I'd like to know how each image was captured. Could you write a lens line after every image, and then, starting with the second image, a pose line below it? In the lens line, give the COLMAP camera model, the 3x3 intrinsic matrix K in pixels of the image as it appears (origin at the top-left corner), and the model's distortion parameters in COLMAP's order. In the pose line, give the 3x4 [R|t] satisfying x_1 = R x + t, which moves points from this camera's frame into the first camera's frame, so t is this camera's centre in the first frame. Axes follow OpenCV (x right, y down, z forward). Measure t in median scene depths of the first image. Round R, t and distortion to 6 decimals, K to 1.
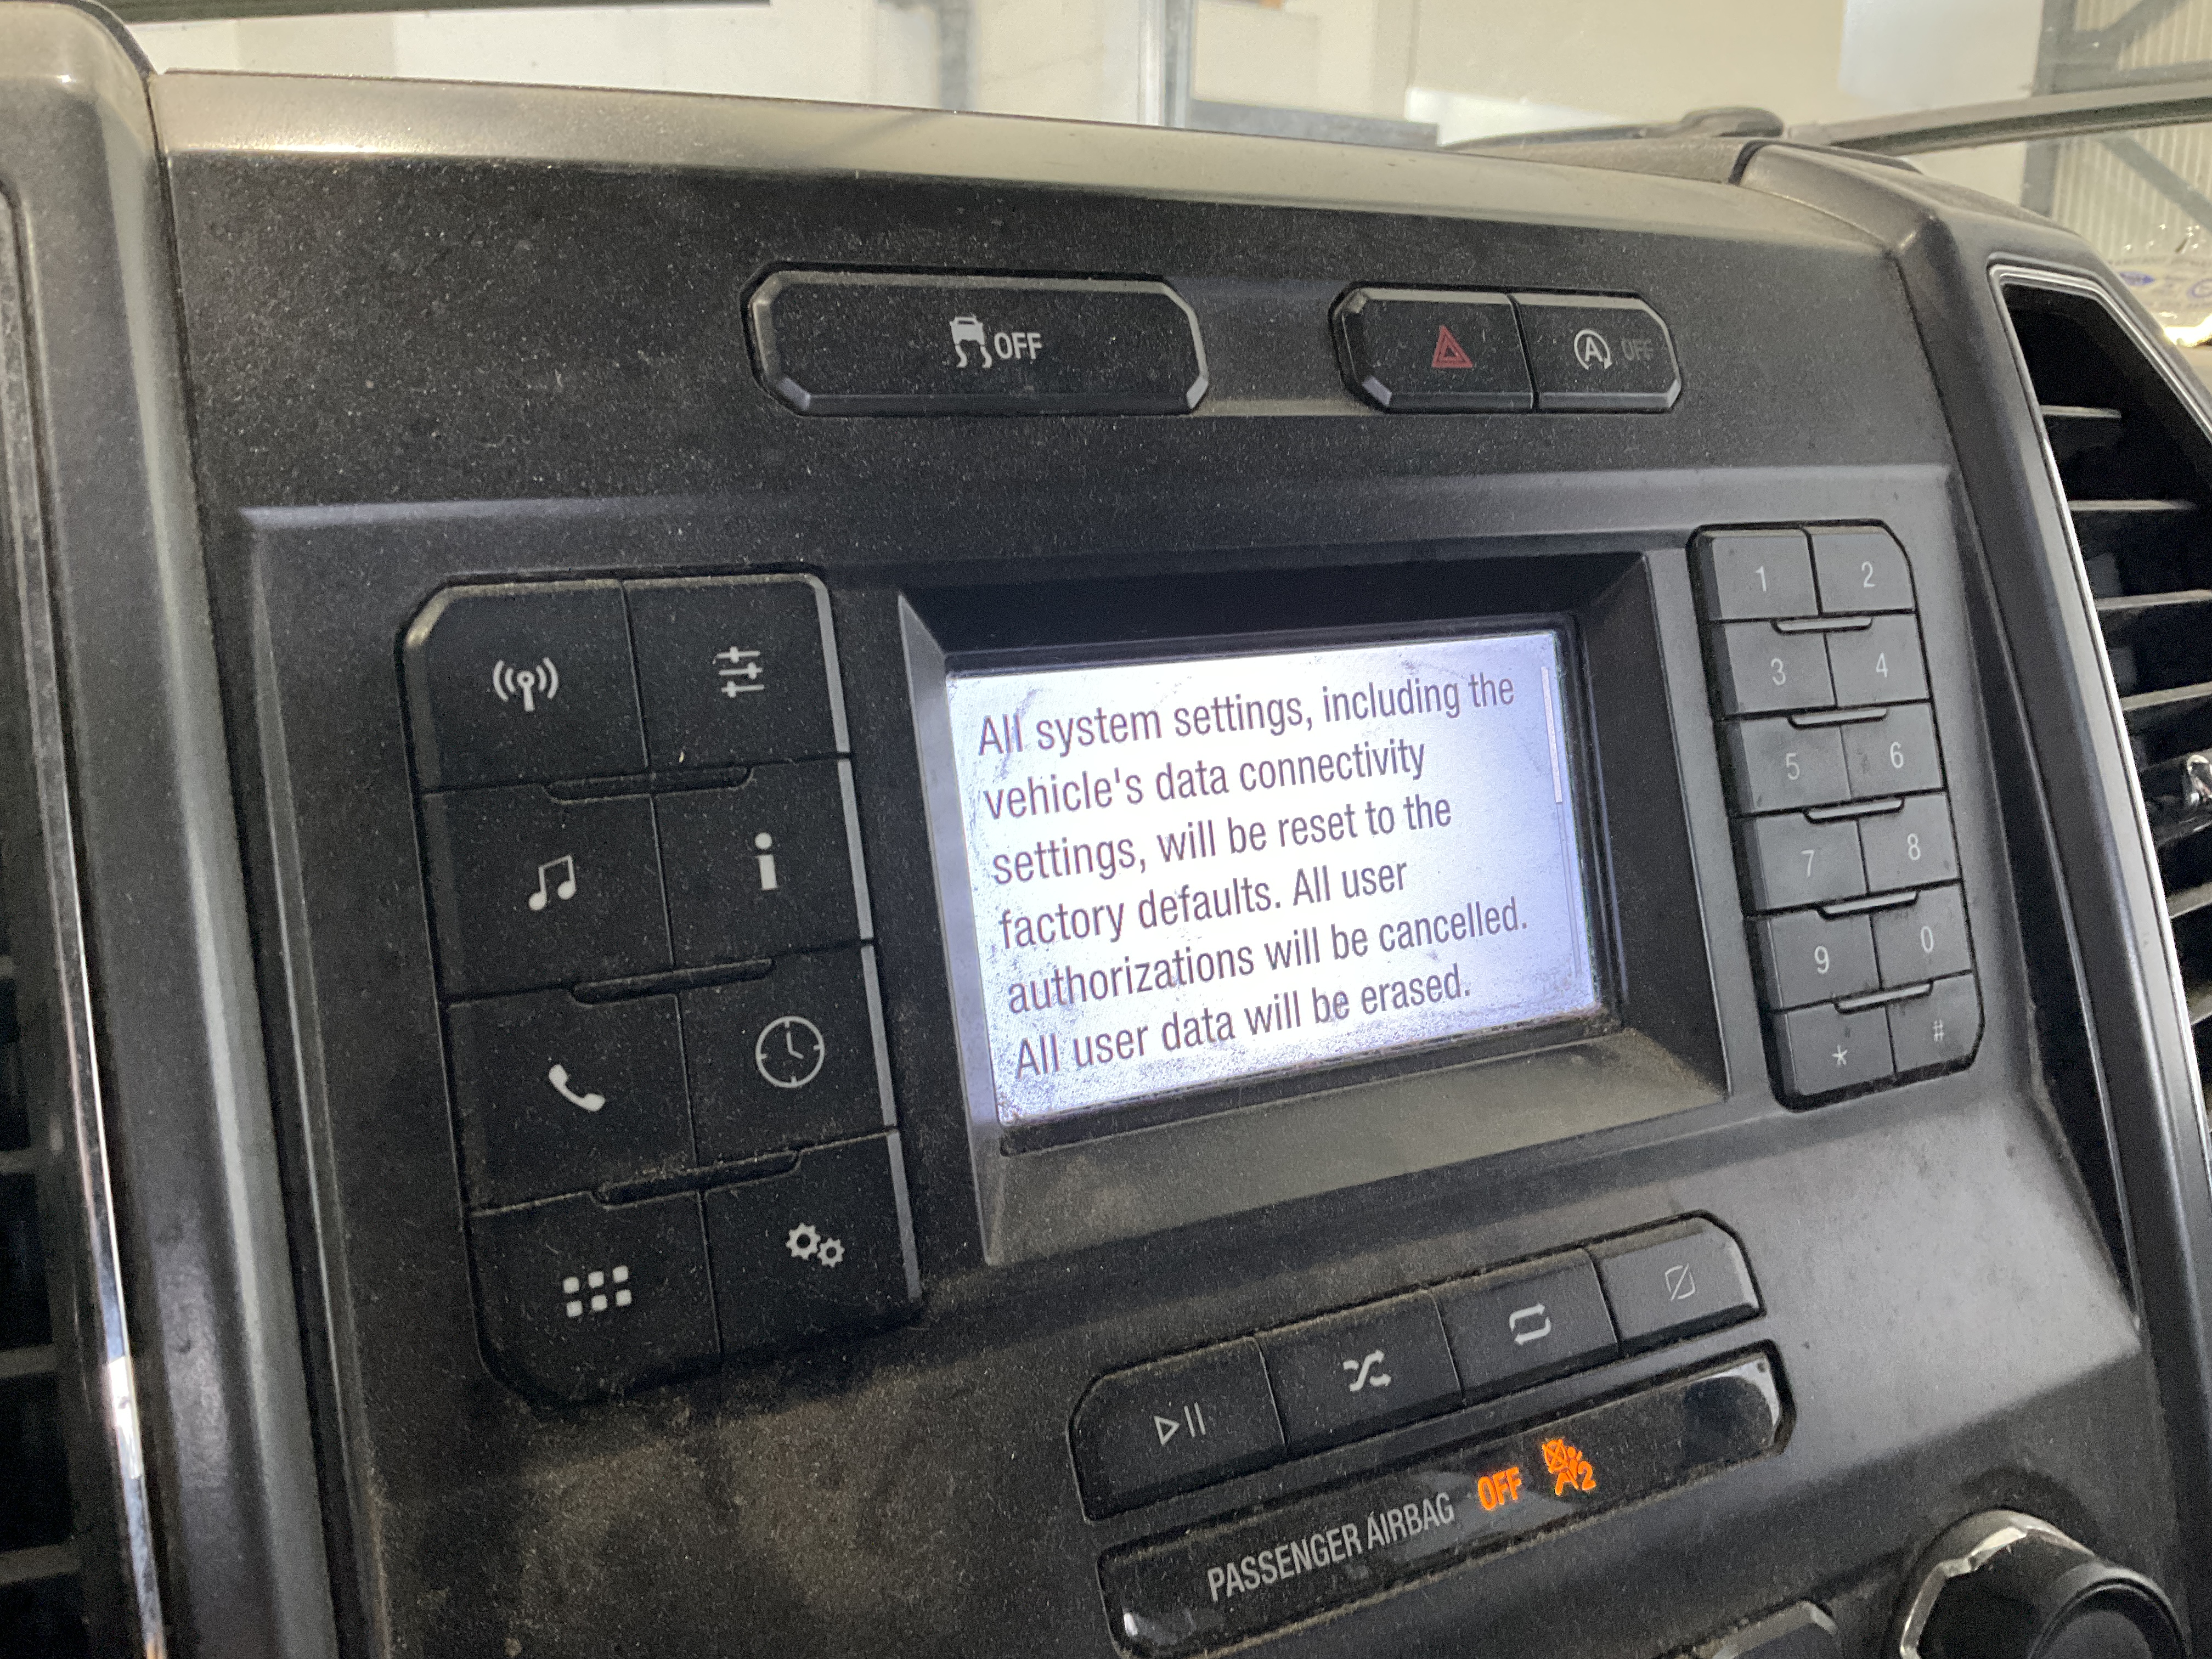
lens RADIAL K [[1831.3, 0, 1106.0], [0, 1831.3, 829.5], [0, 0, 1]] dist [0.116166, -0.319660]
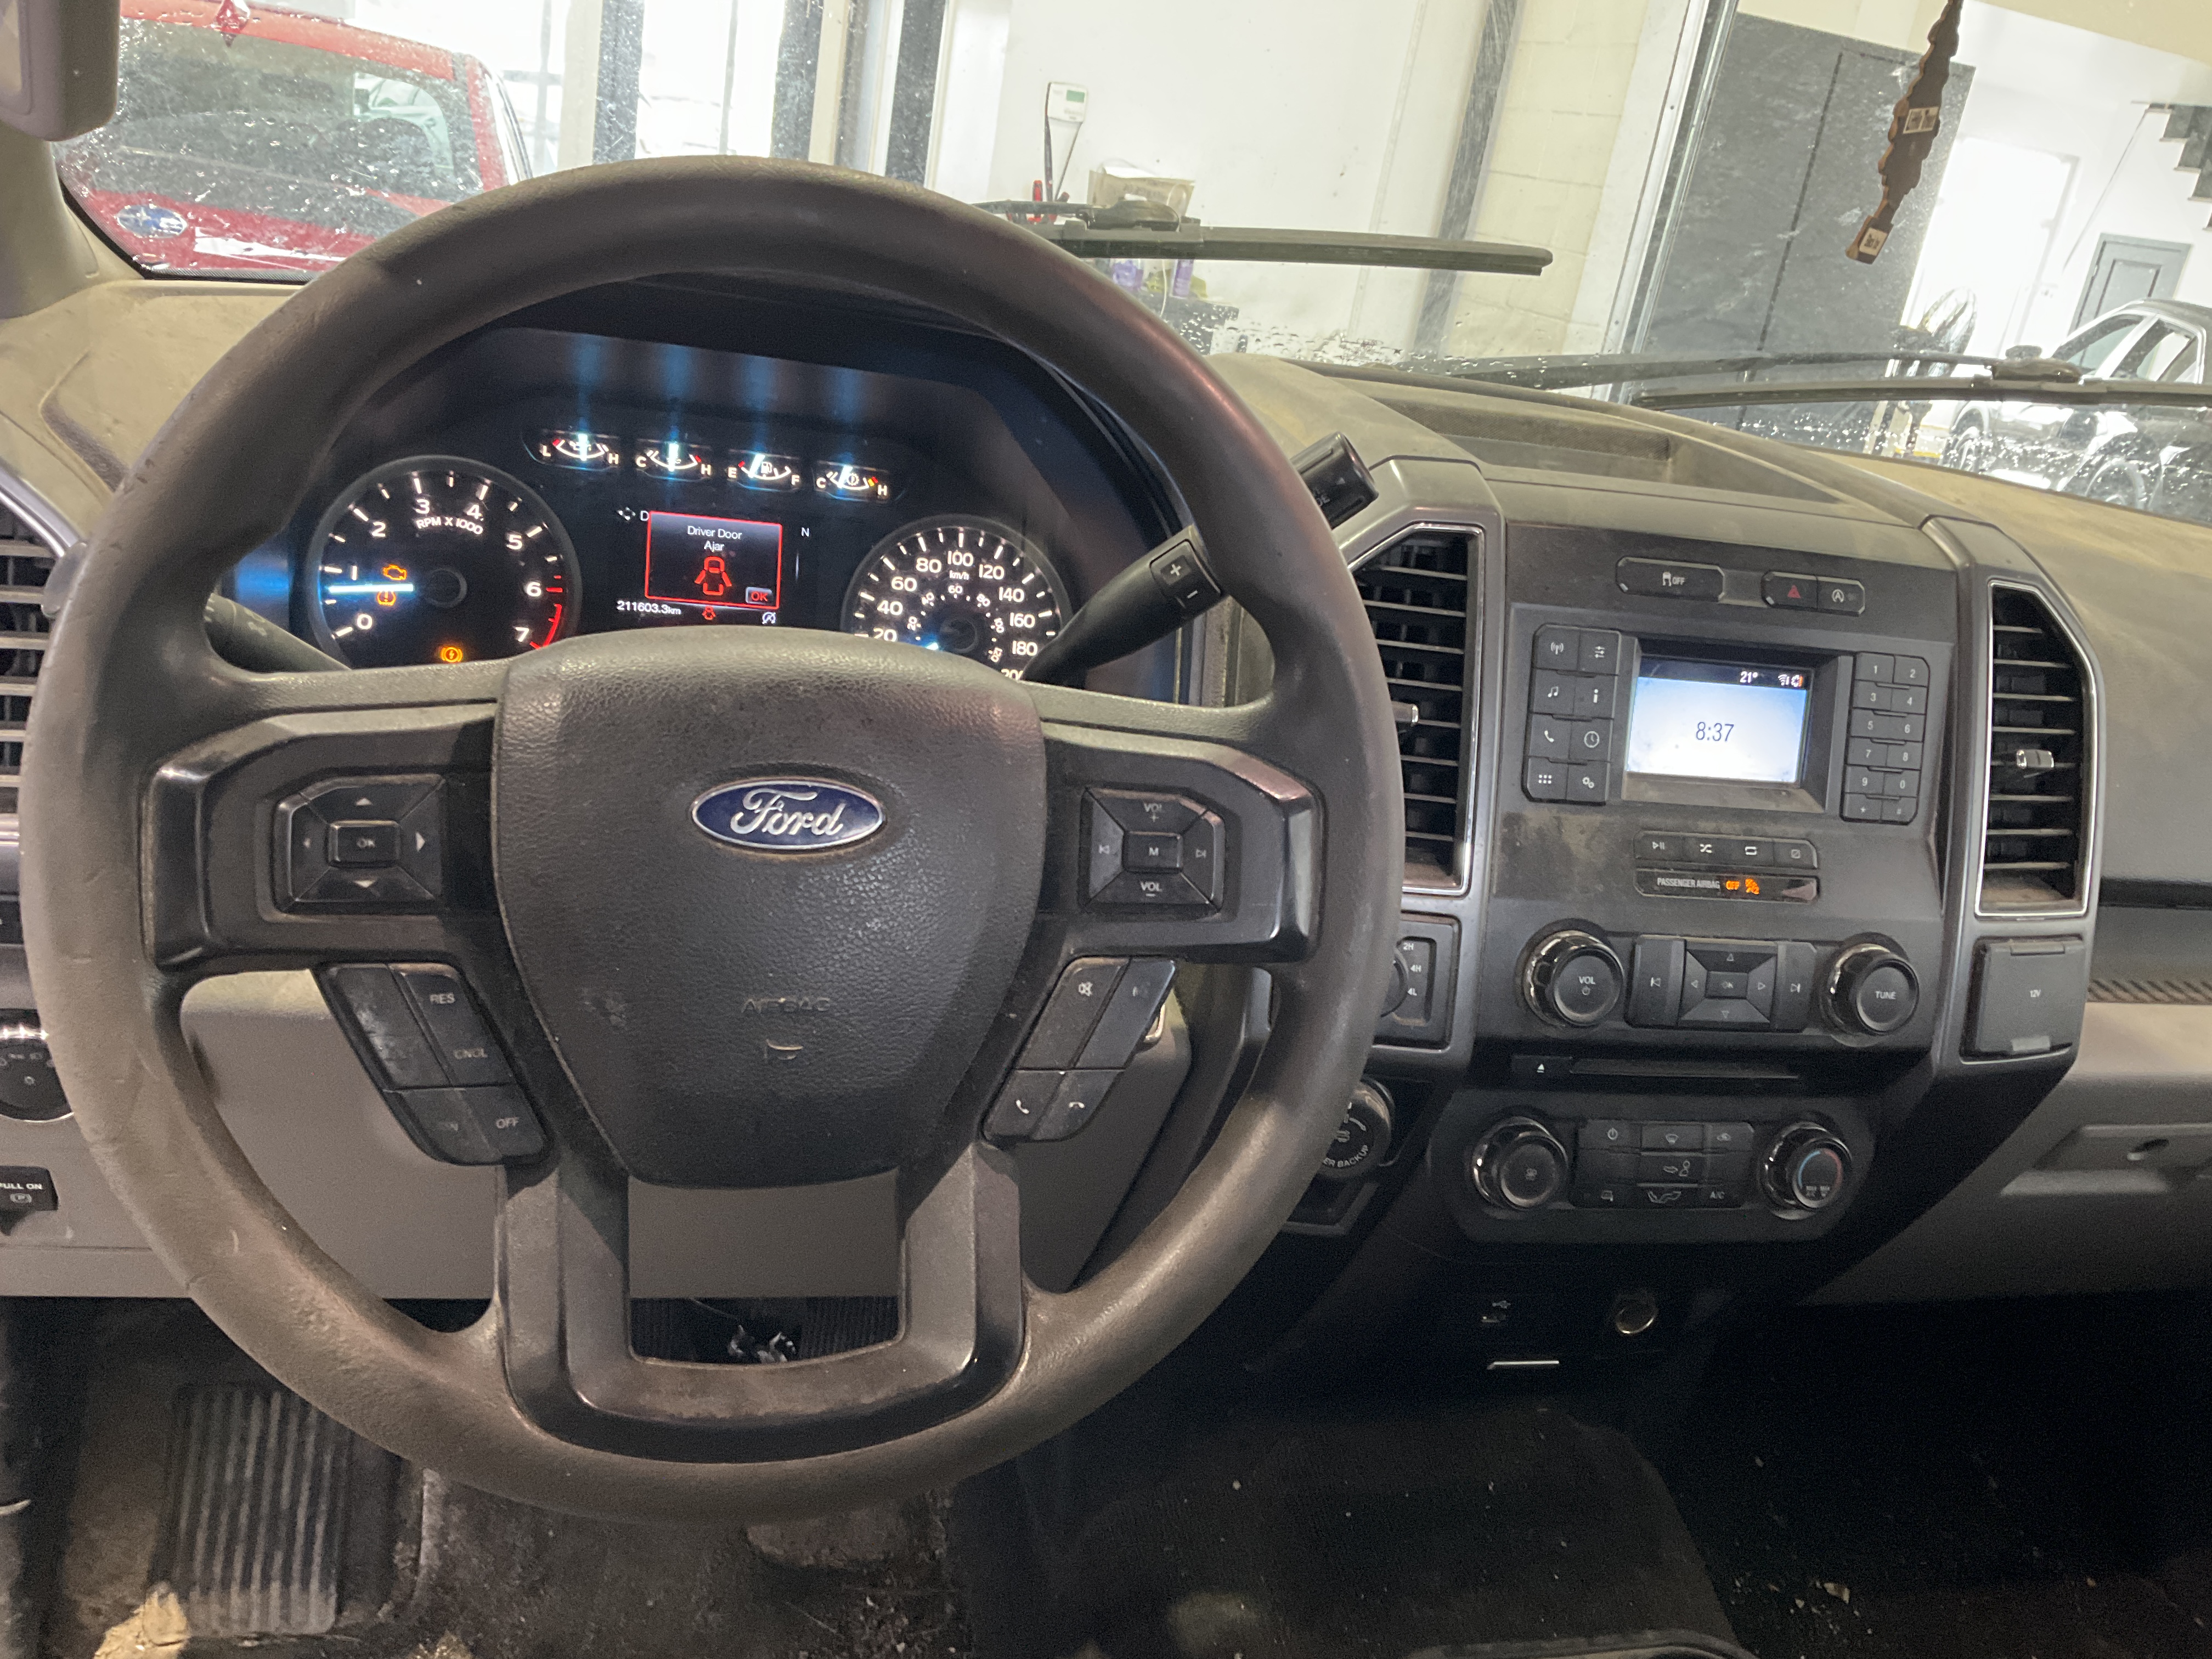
lens RADIAL K [[1831.3, 0, 1106.0], [0, 1831.3, 829.5], [0, 0, 1]] dist [0.116166, -0.319660]
pose [[0.960868, 0.217413, -0.171649, -0.411853], [-0.197589, 0.972235, 0.125372, 0.005223], [0.194141, -0.086550, 0.977148, -3.037603]]
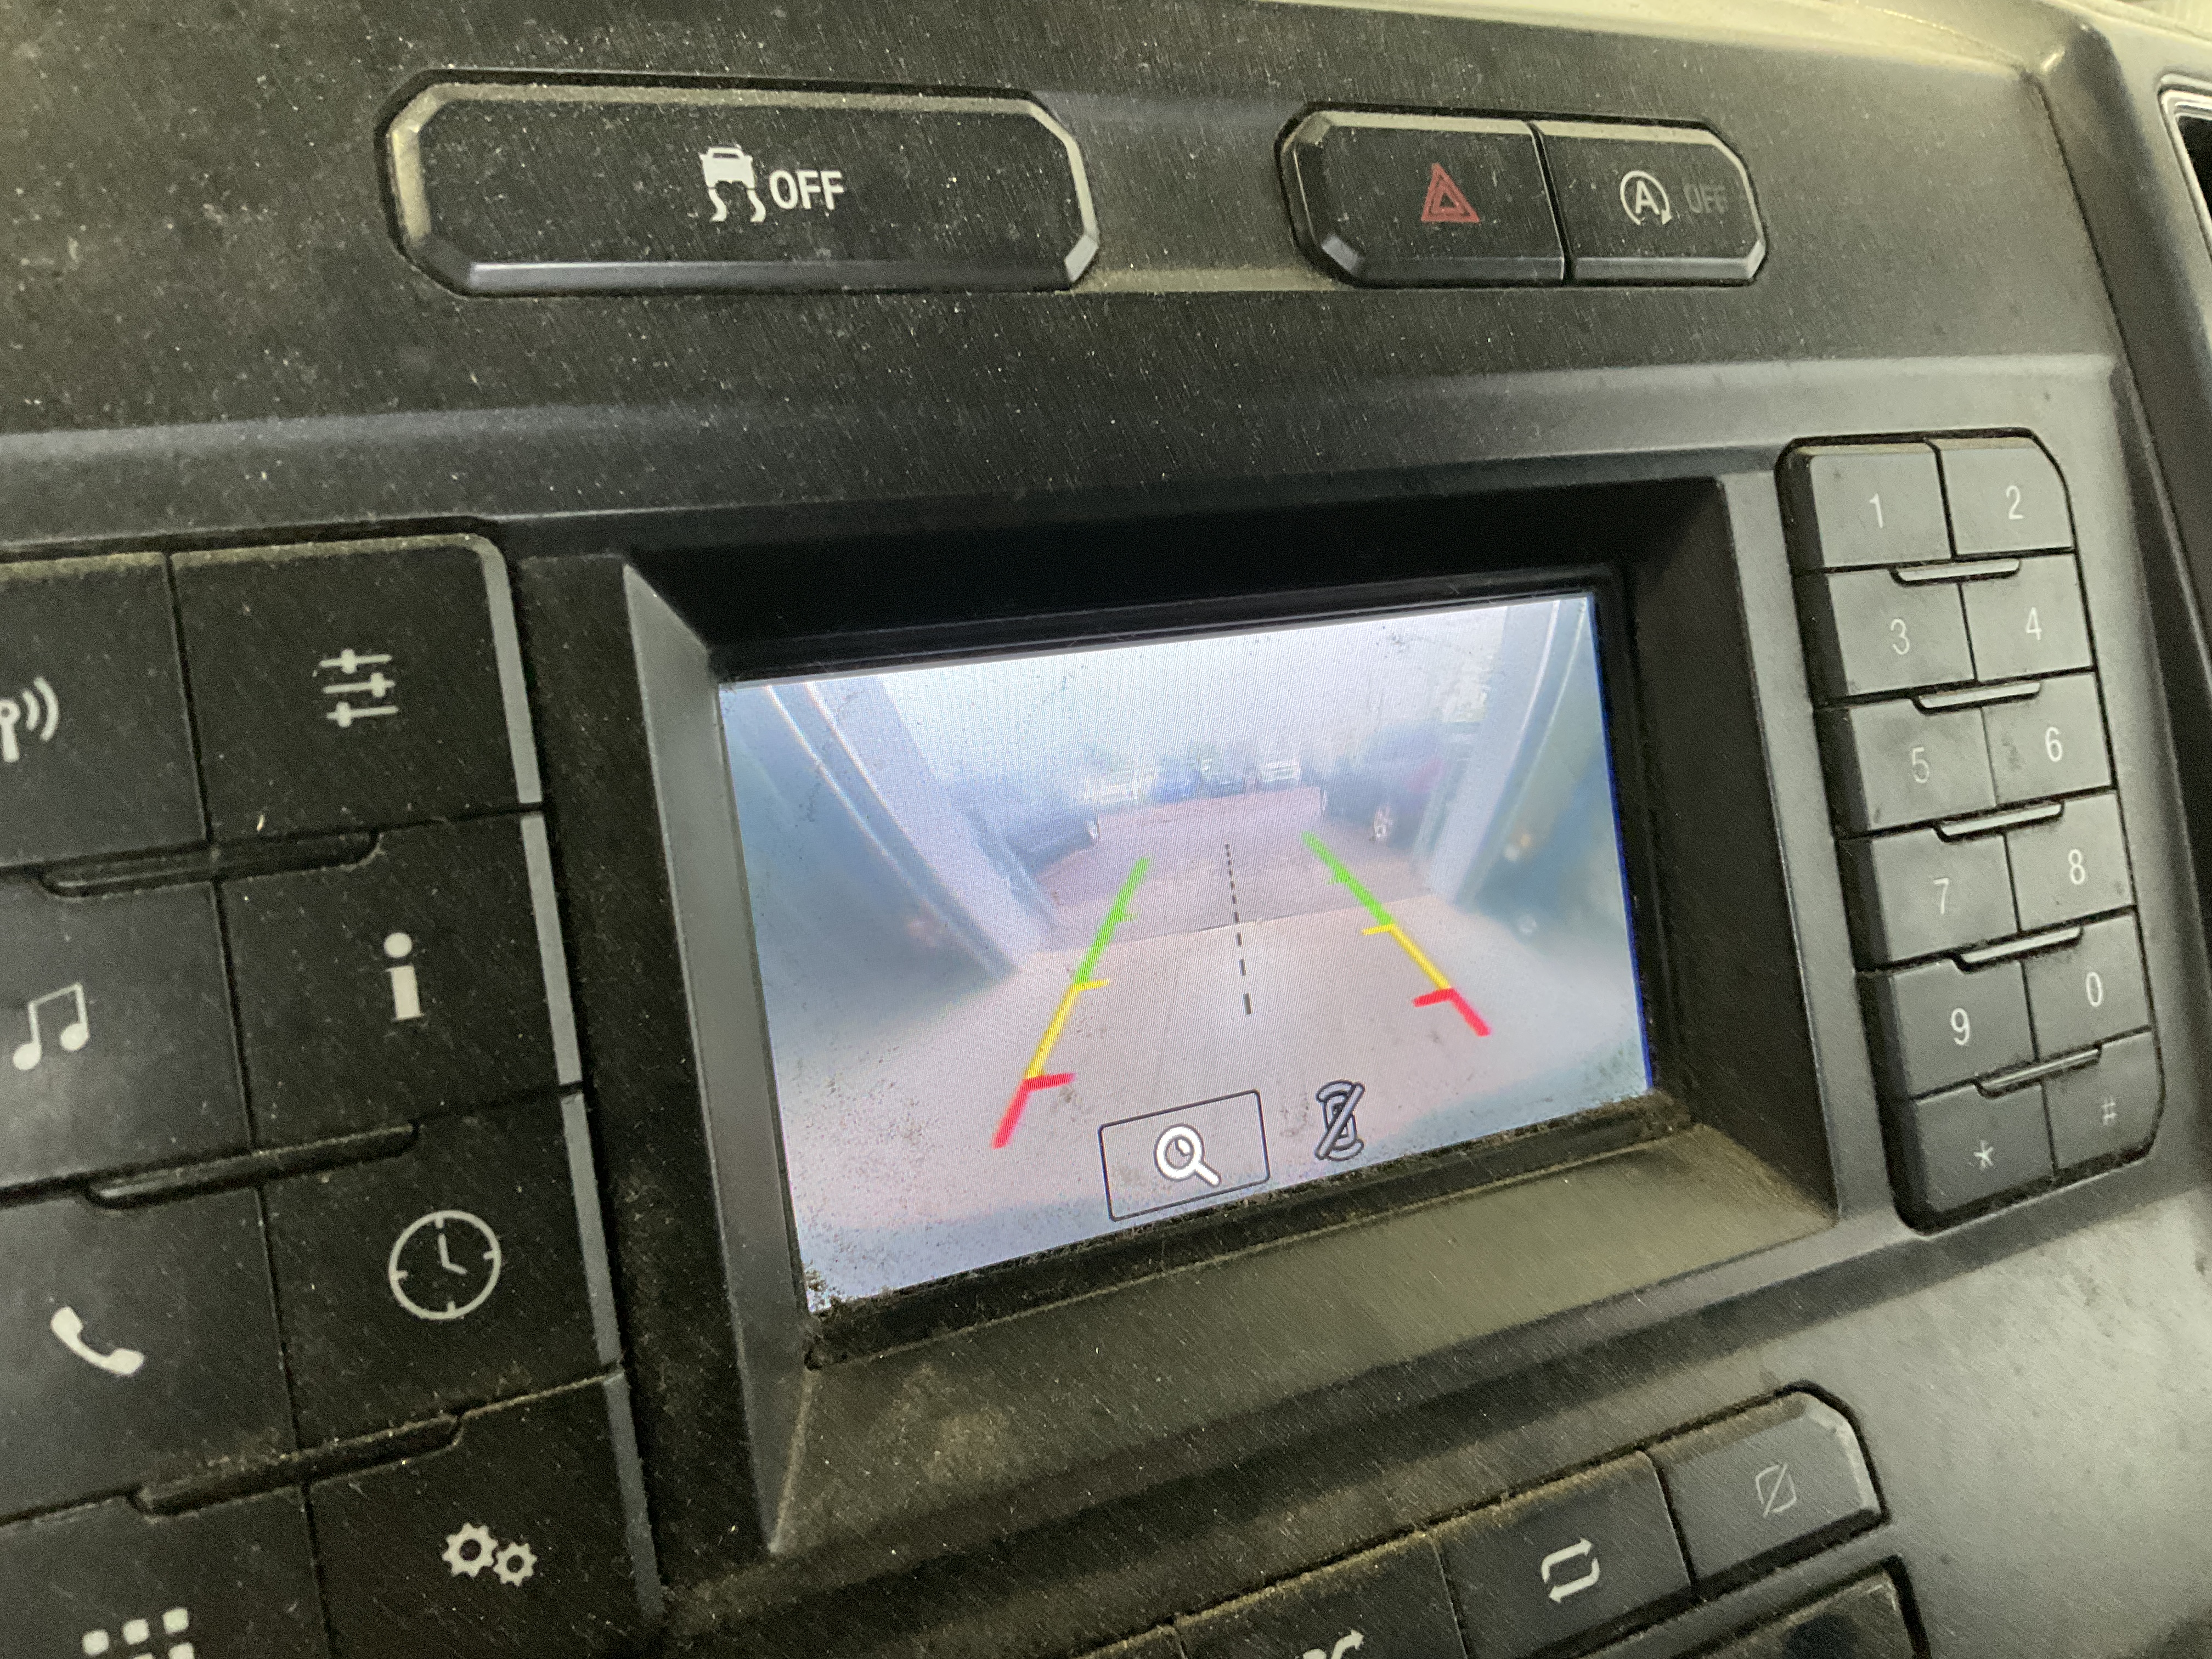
lens RADIAL K [[1852.2, 0, 1106.0], [0, 1852.2, 829.5], [0, 0, 1]] dist [0.050193, -0.153779]
pose [[0.999751, -0.016303, -0.015234, 0.065670], [0.016824, 0.999255, 0.034725, -0.045759], [0.014656, -0.034973, 0.999281, 0.290200]]
